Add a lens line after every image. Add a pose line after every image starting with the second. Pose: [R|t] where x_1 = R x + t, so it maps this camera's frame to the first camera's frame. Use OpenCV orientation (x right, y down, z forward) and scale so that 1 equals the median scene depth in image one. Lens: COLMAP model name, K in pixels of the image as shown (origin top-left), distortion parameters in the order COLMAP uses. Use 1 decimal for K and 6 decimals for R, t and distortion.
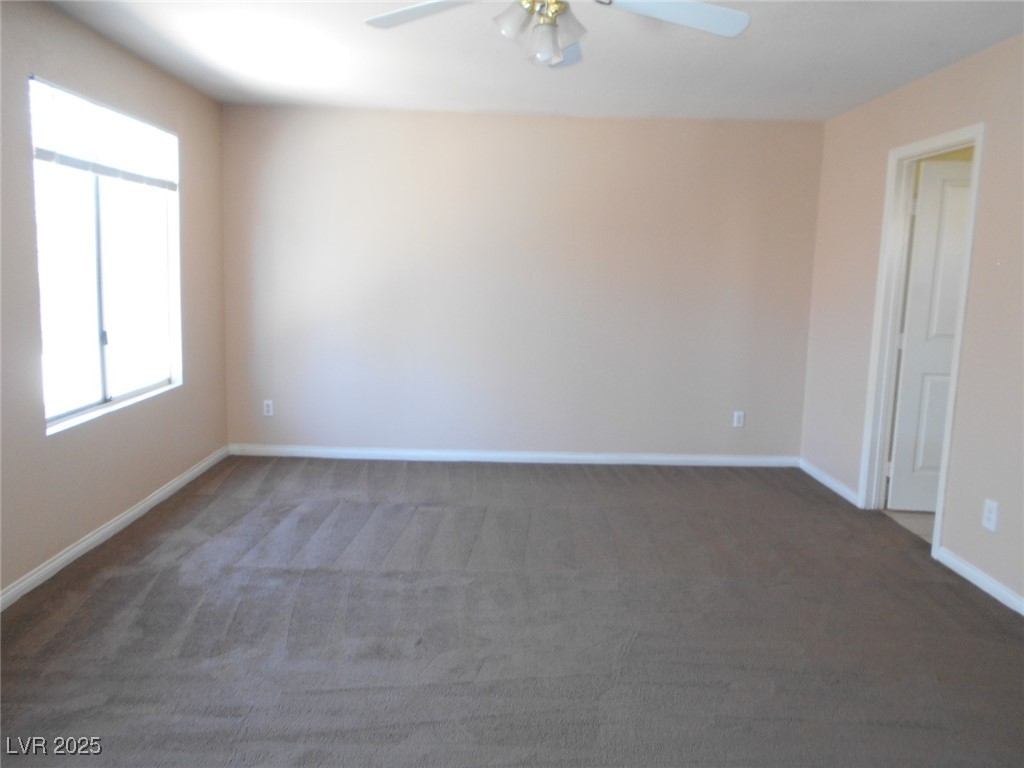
lens RADIAL K [[786.7, 0, 514.6], [0, 786.7, 380.9], [0, 0, 1]] dist [-0.047039, 0.034313]
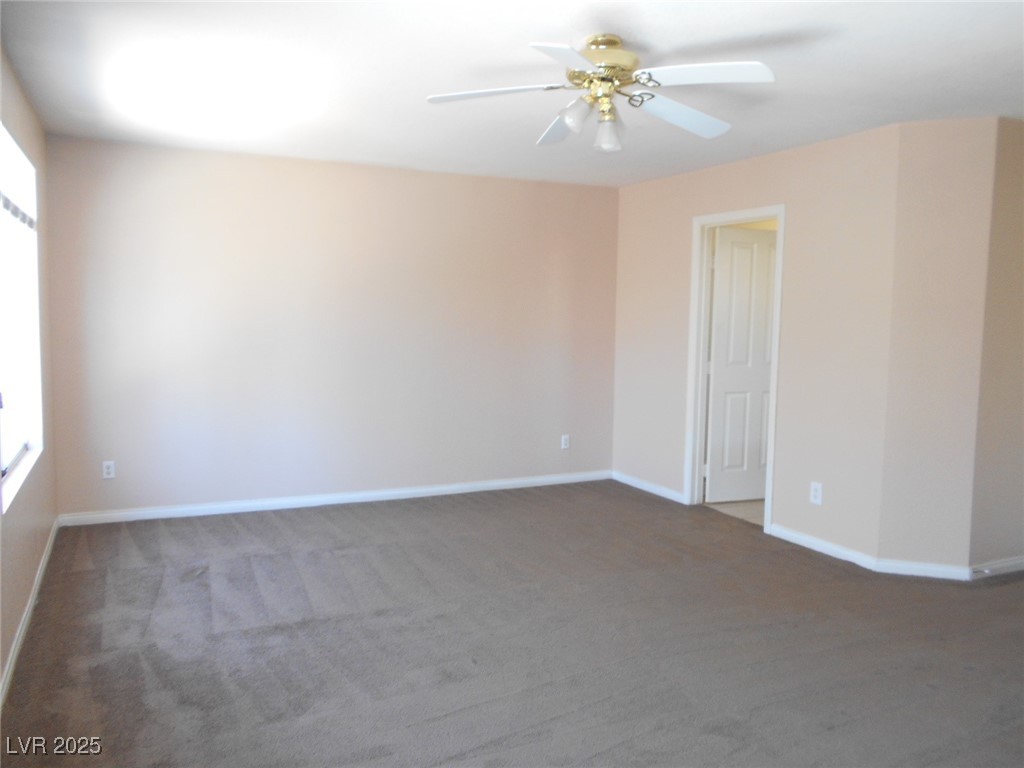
lens RADIAL K [[786.7, 0, 513.7], [0, 786.7, 387.0], [0, 0, 1]] dist [-0.047039, 0.034313]
pose [[0.905374, -0.049044, 0.421774, -0.359871], [0.065035, 0.997604, -0.023600, -0.011811], [-0.419606, 0.048797, 0.906394, -0.017954]]
